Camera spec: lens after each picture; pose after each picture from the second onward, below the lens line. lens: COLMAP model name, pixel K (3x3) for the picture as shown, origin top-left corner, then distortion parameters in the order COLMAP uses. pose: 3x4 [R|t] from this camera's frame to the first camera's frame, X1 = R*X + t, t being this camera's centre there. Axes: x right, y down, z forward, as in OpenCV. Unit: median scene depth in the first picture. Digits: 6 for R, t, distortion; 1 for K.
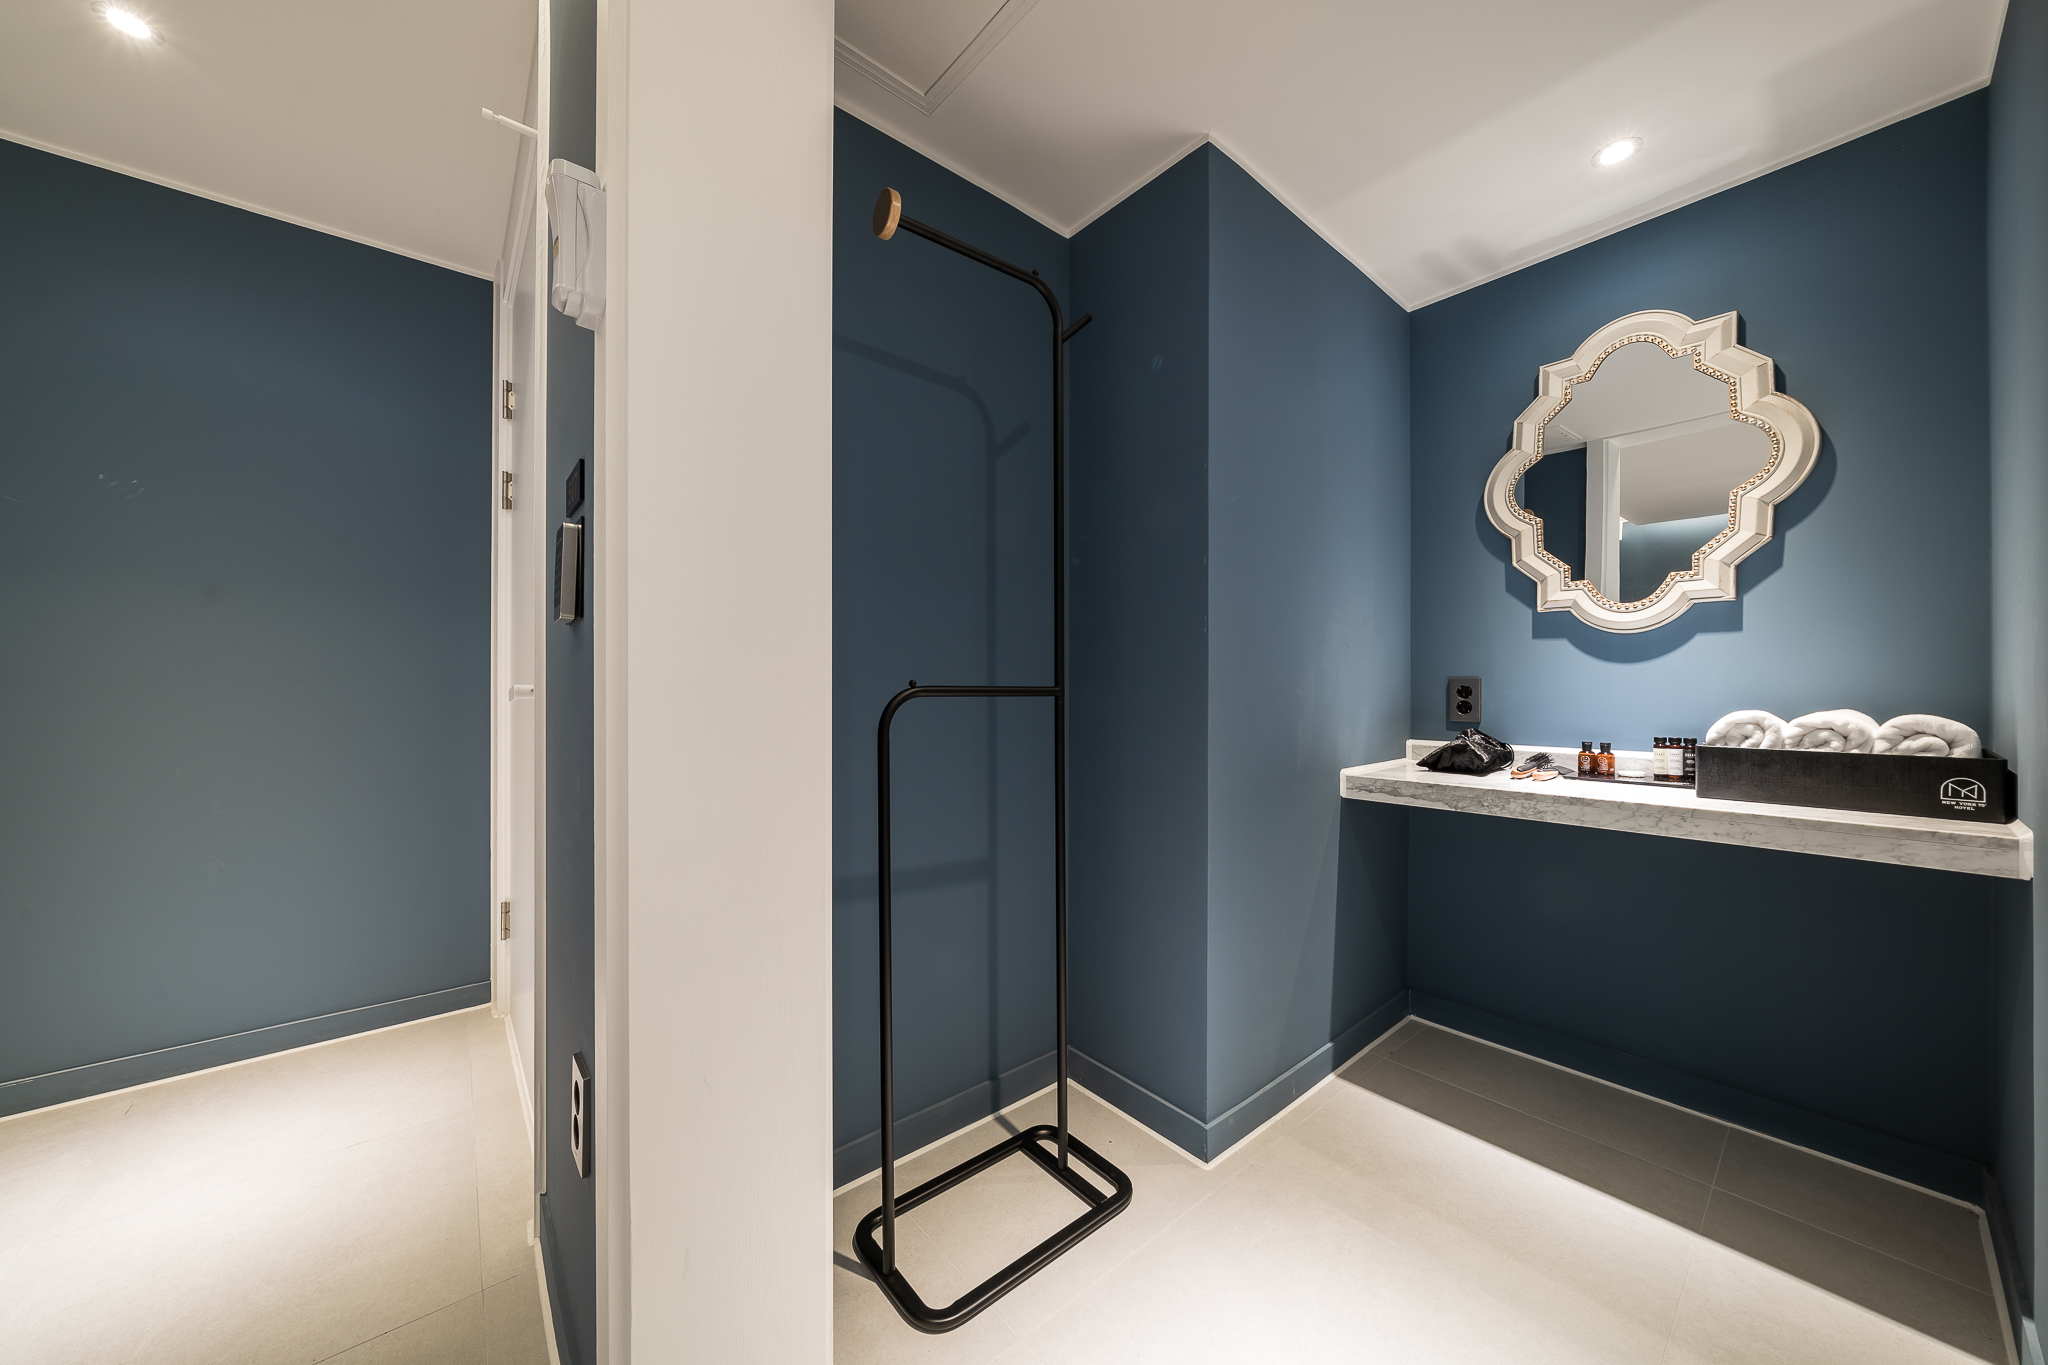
lens RADIAL K [[696.3, 0, 1024.0], [0, 696.3, 682.5], [0, 0, 1]] dist [0.000240, 0.000006]
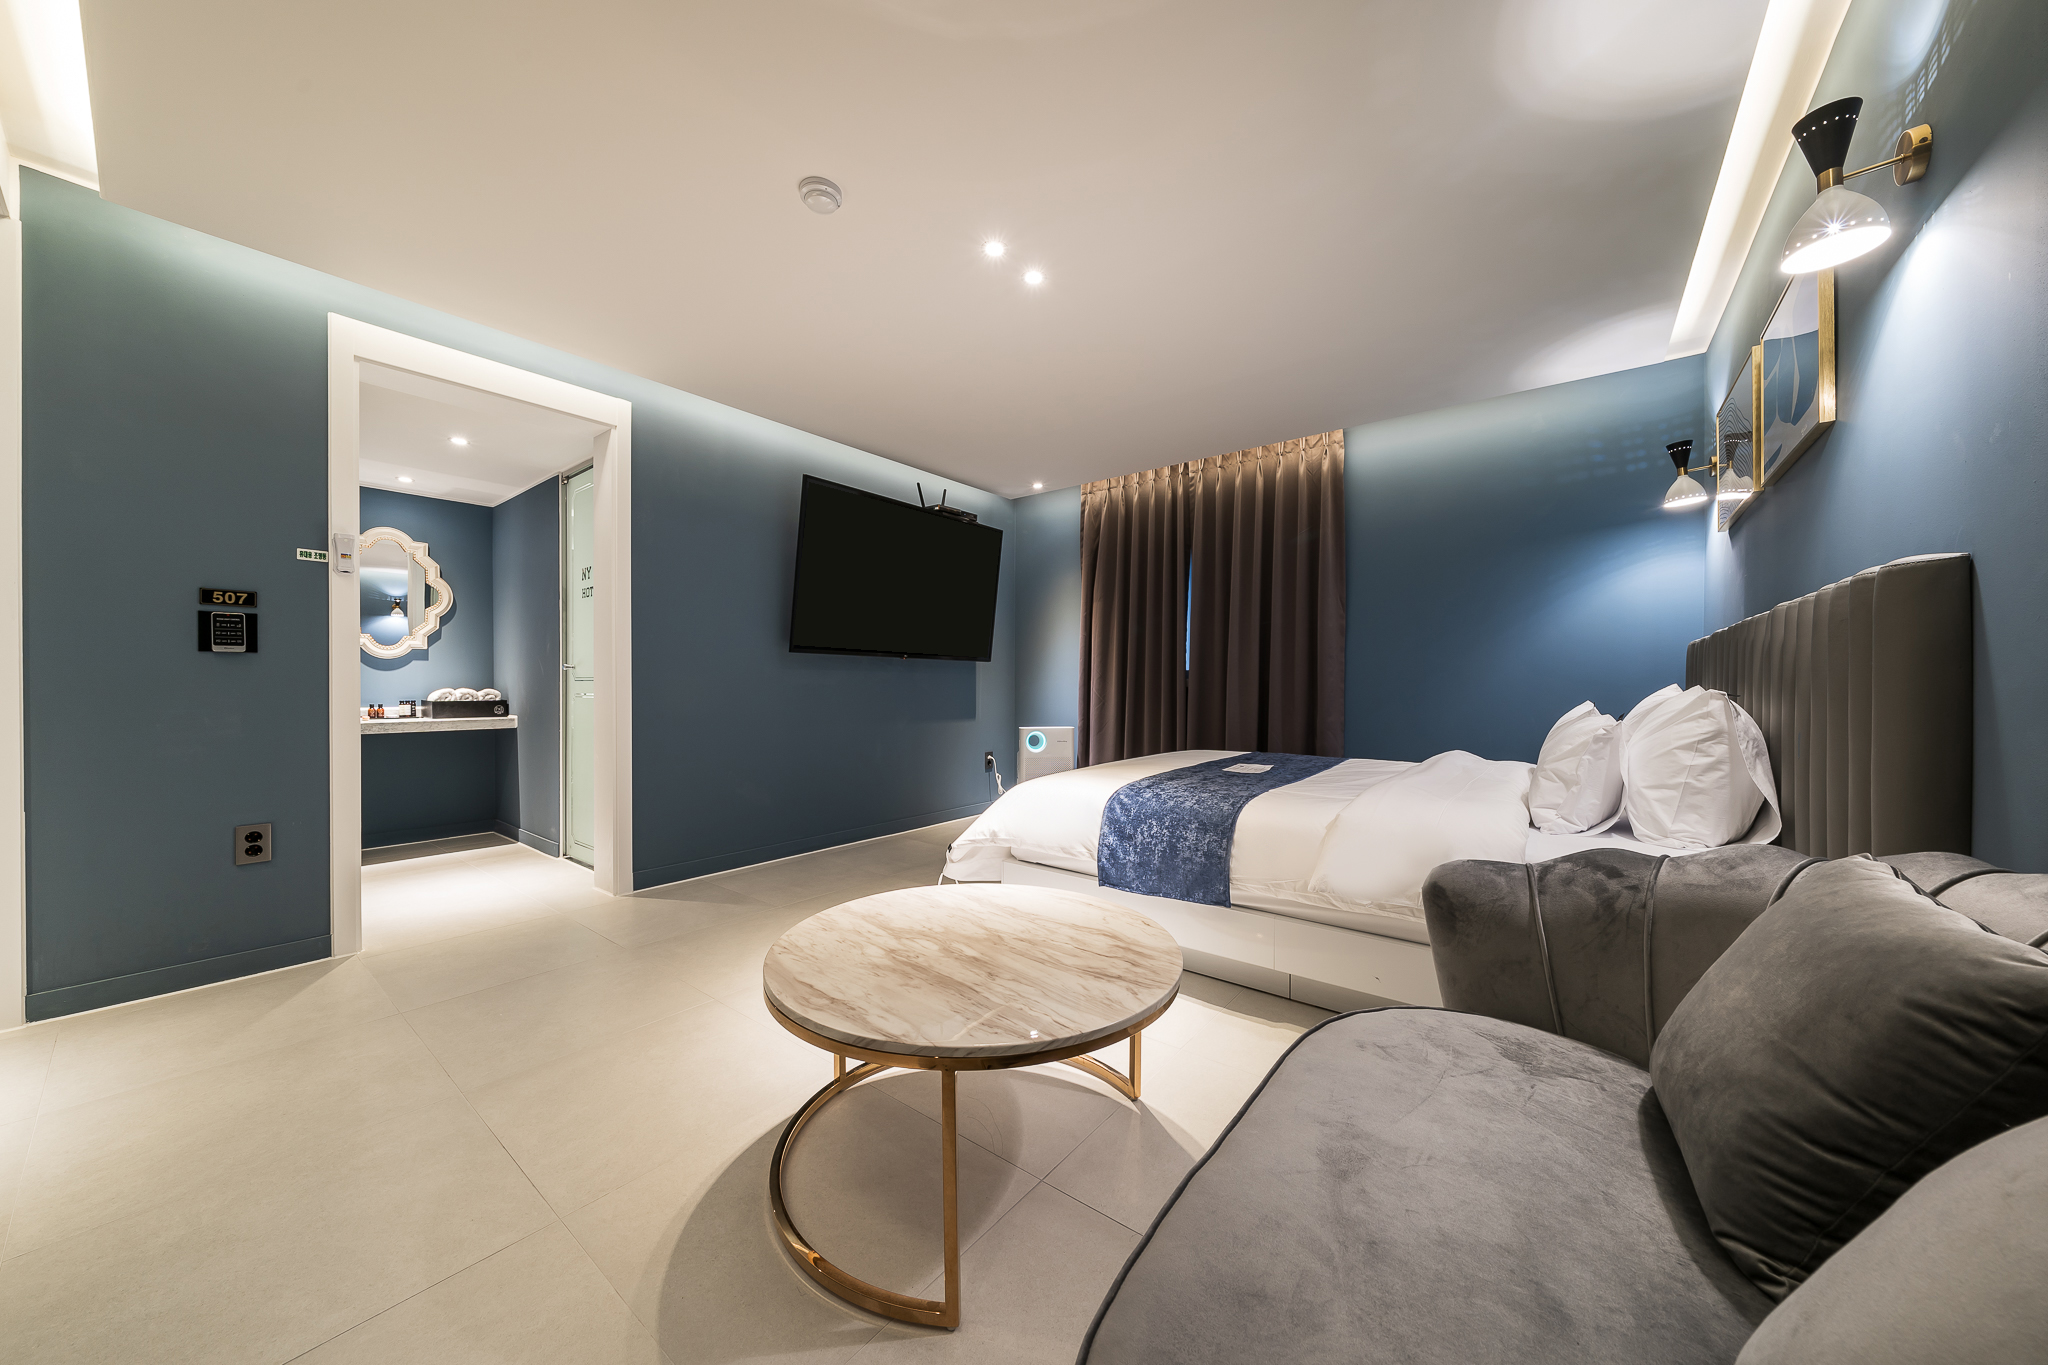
lens RADIAL K [[698.2, 0, 1034.5], [0, 698.2, 690.6], [0, 0, 1]] dist [-0.000476, -0.000033]
pose [[-0.216812, -0.007564, 0.976184, -2.253500], [-0.009459, 0.999939, 0.005648, 0.006767], [-0.976168, -0.008009, -0.216871, -0.761605]]
